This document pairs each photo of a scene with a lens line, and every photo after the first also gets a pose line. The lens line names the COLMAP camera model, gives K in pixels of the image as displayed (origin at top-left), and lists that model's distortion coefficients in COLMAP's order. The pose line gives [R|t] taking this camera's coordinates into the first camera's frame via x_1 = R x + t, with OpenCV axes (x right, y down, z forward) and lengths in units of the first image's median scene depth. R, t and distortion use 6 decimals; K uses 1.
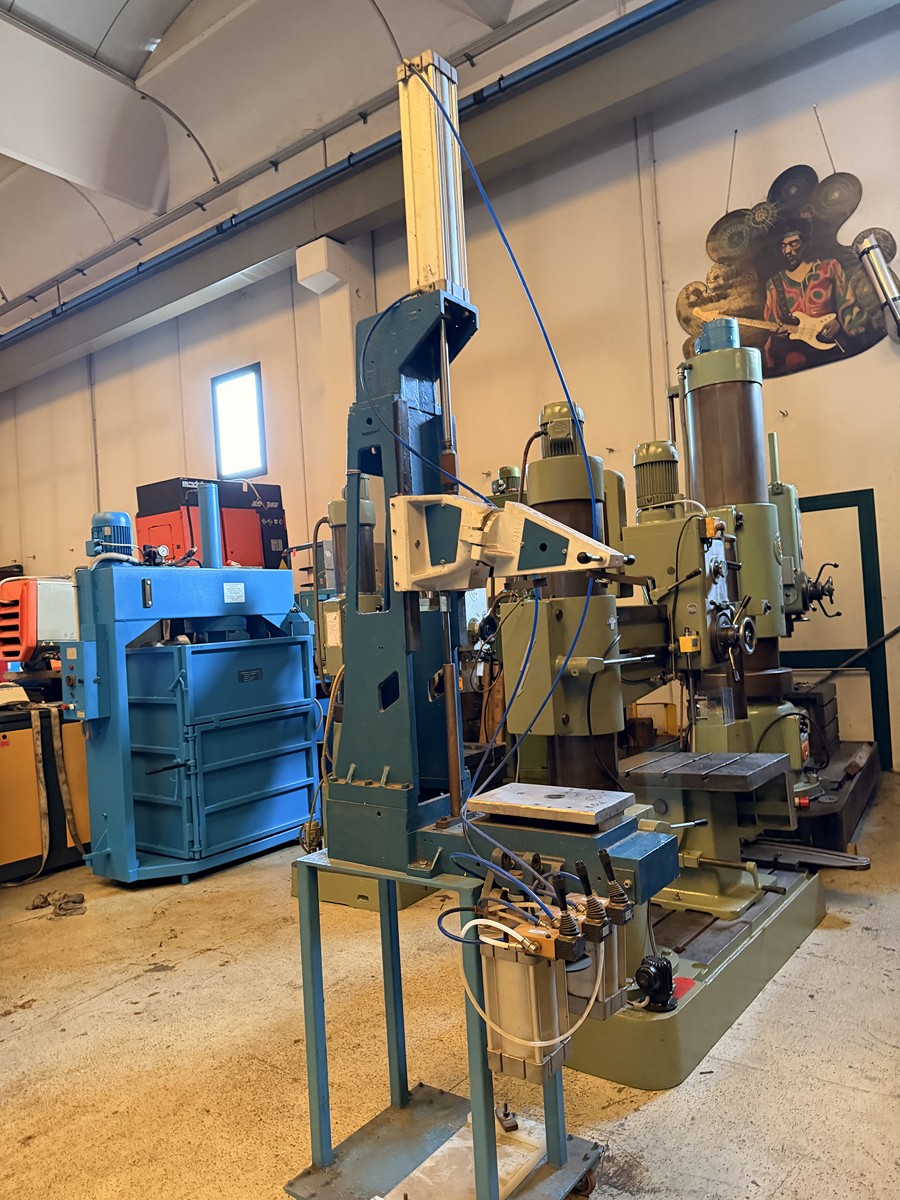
lens RADIAL K [[853.8, 0, 447.1], [0, 853.8, 598.8], [0, 0, 1]] dist [0.036765, -0.053931]
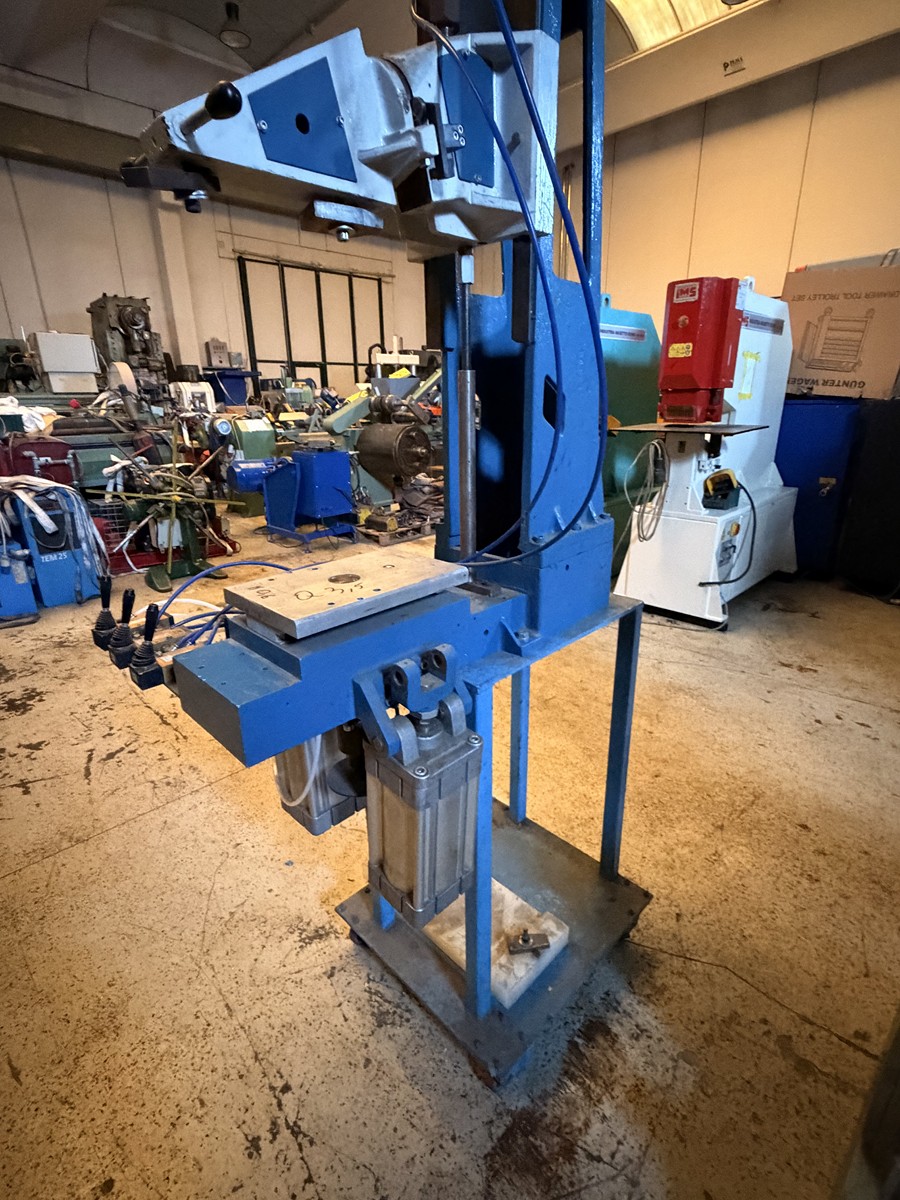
lens RADIAL K [[580.9, 0, 451.8], [0, 580.9, 597.0], [0, 0, 1]] dist [-0.000384, -0.000338]
pose [[-0.162015, 0.382699, -0.909556, 0.289484], [0.051590, 0.923758, 0.379485, 0.038006], [0.985439, 0.014558, -0.169406, 0.620345]]
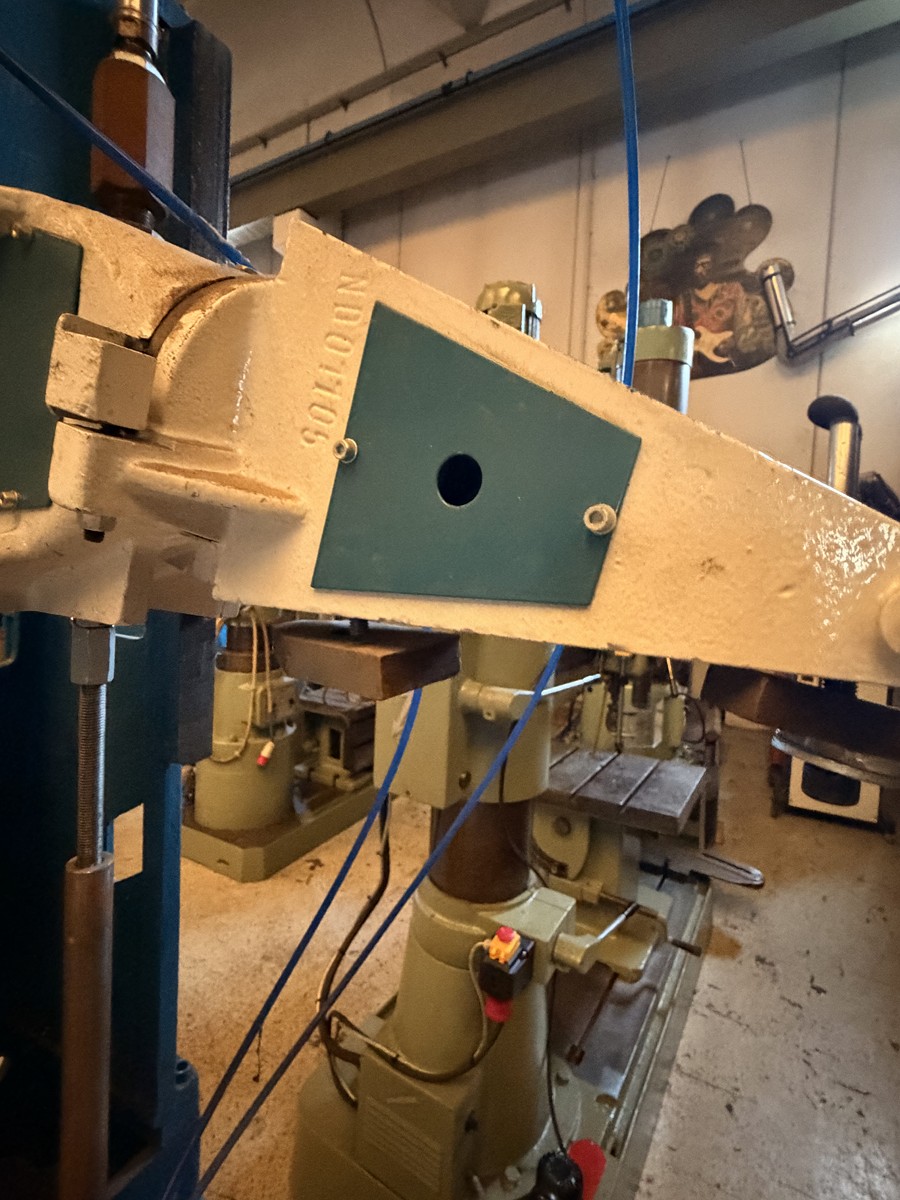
lens RADIAL K [[580.9, 0, 450.2], [0, 580.9, 586.1], [0, 0, 1]] dist [-0.000384, -0.000338]
pose [[0.988834, 0.101354, 0.109242, 0.053042], [-0.110148, 0.990872, 0.077715, -0.025273], [-0.100368, -0.088880, 0.990973, 0.465080]]
